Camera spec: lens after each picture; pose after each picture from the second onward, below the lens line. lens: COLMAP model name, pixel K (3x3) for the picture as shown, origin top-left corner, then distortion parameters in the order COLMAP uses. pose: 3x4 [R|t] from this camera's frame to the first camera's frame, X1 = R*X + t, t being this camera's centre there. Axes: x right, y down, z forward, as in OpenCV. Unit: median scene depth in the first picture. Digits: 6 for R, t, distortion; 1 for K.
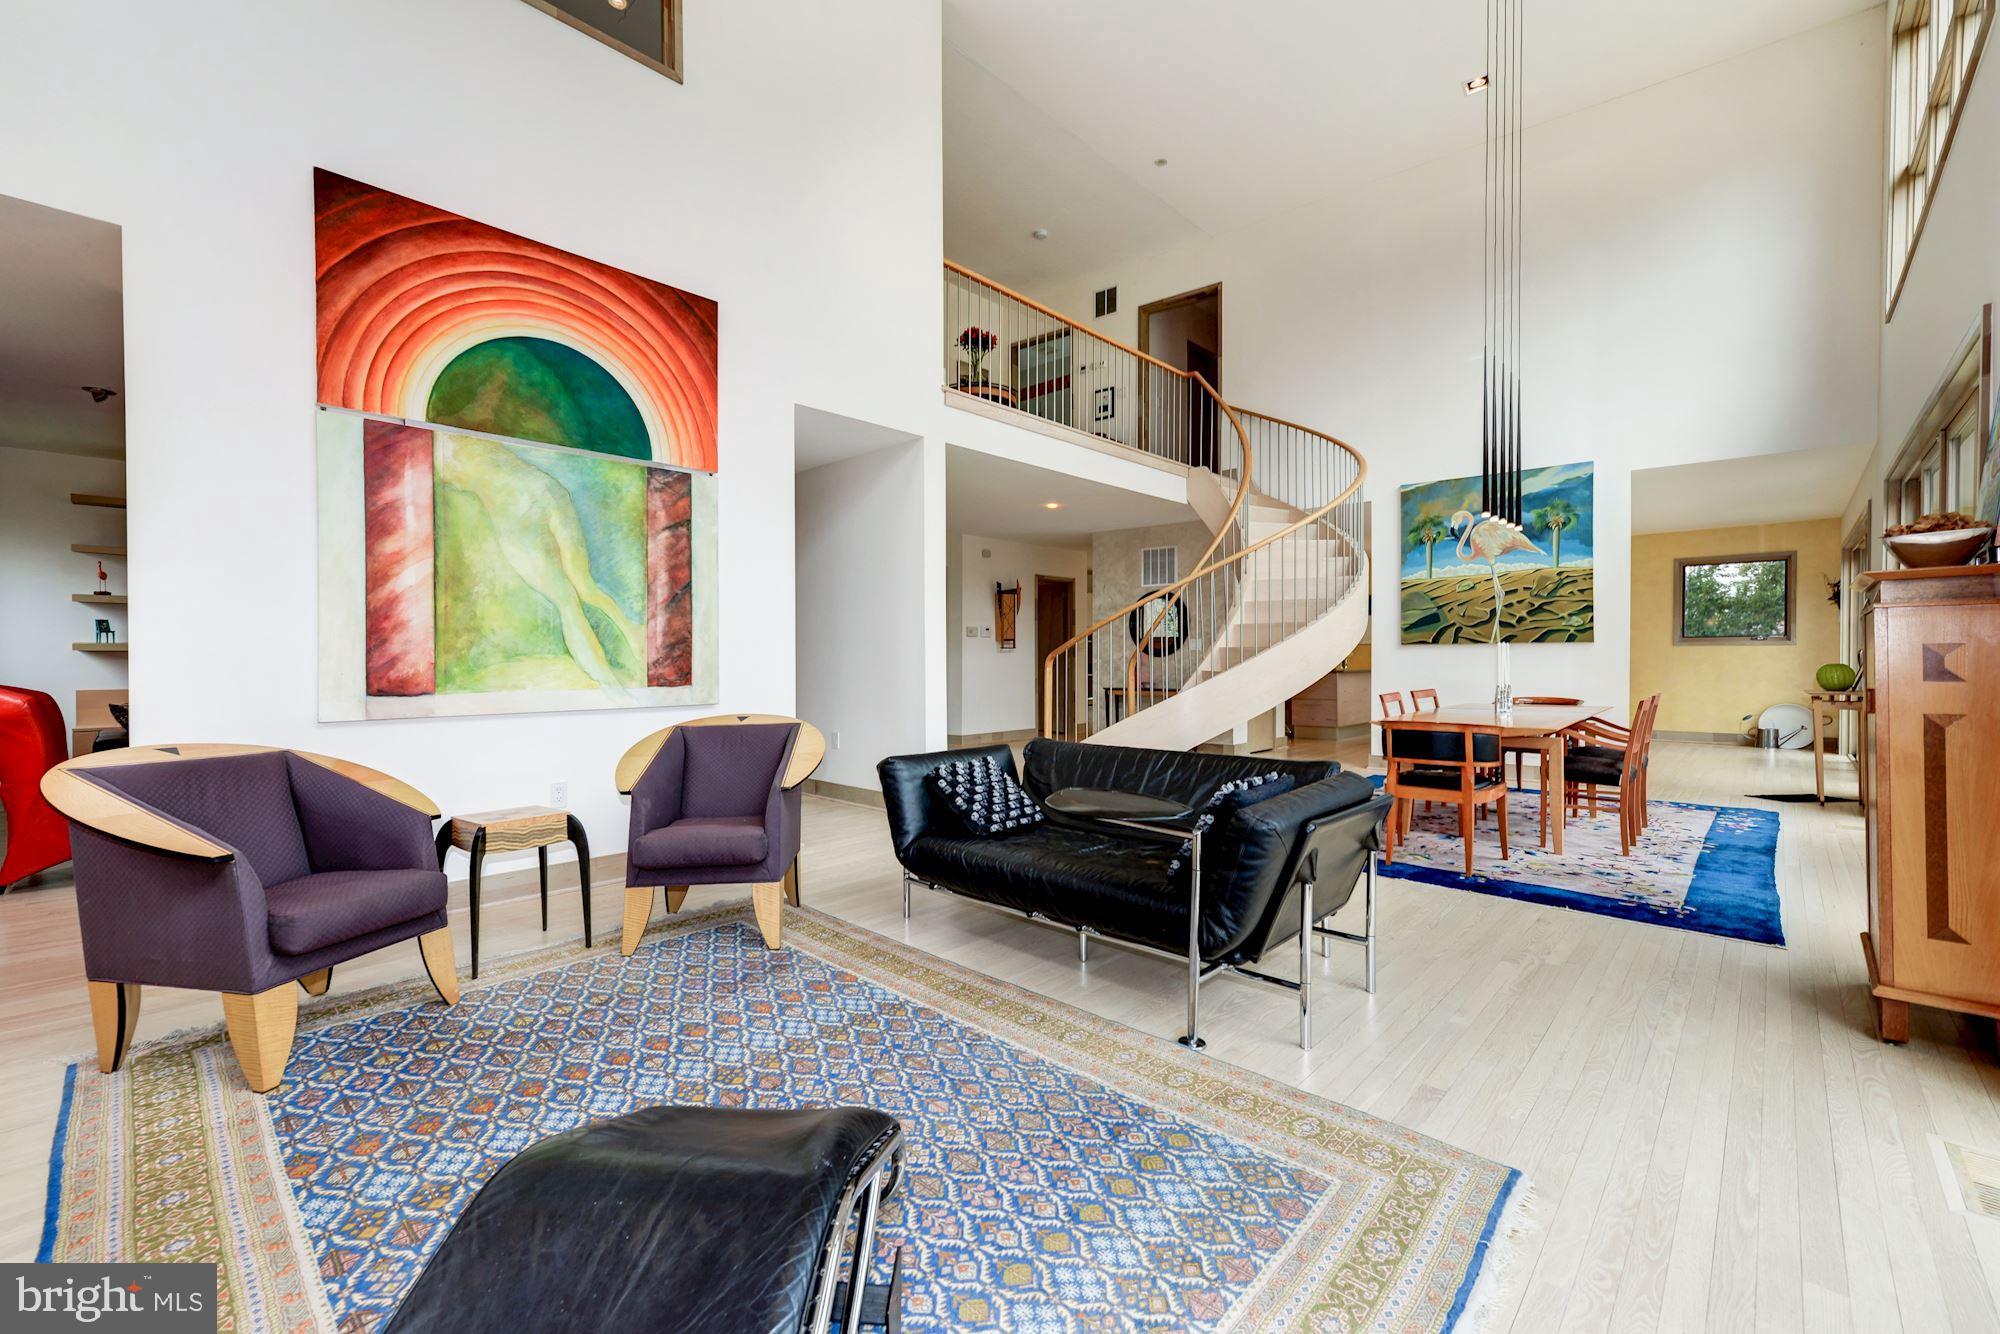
lens RADIAL K [[814.8, 0, 1000.6], [0, 814.8, 665.0], [0, 0, 1]] dist [0.002308, 0.000228]
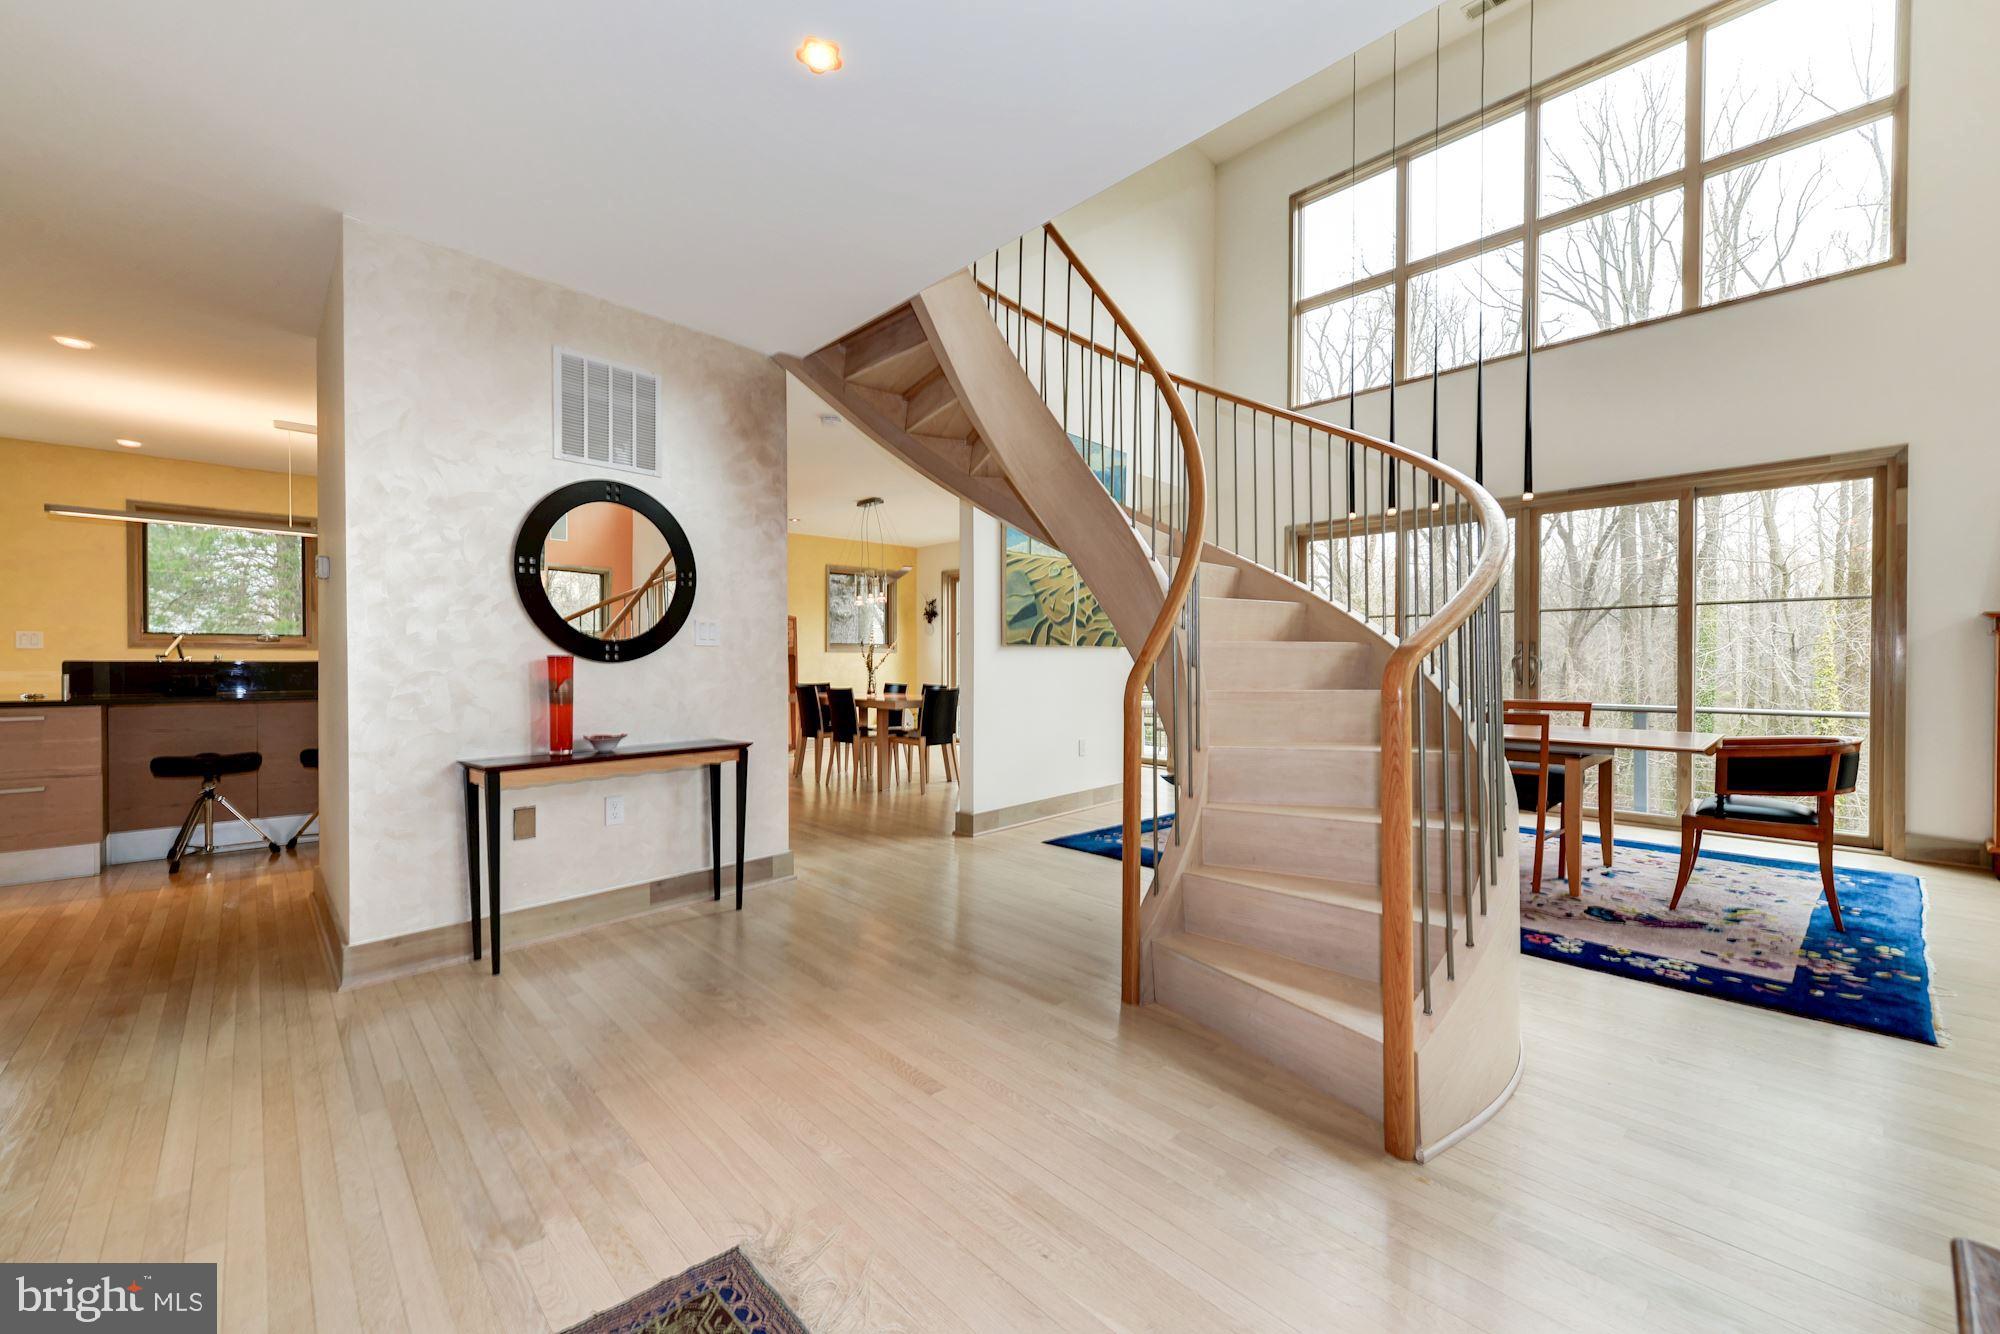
lens RADIAL K [[814.8, 0, 996.6], [0, 814.8, 674.3], [0, 0, 1]] dist [0.002308, 0.000228]
pose [[0.062864, -0.009930, 0.997973, -0.245336], [0.010954, 0.999897, 0.009259, -0.008997], [-0.997962, 0.010349, 0.062967, 1.255078]]
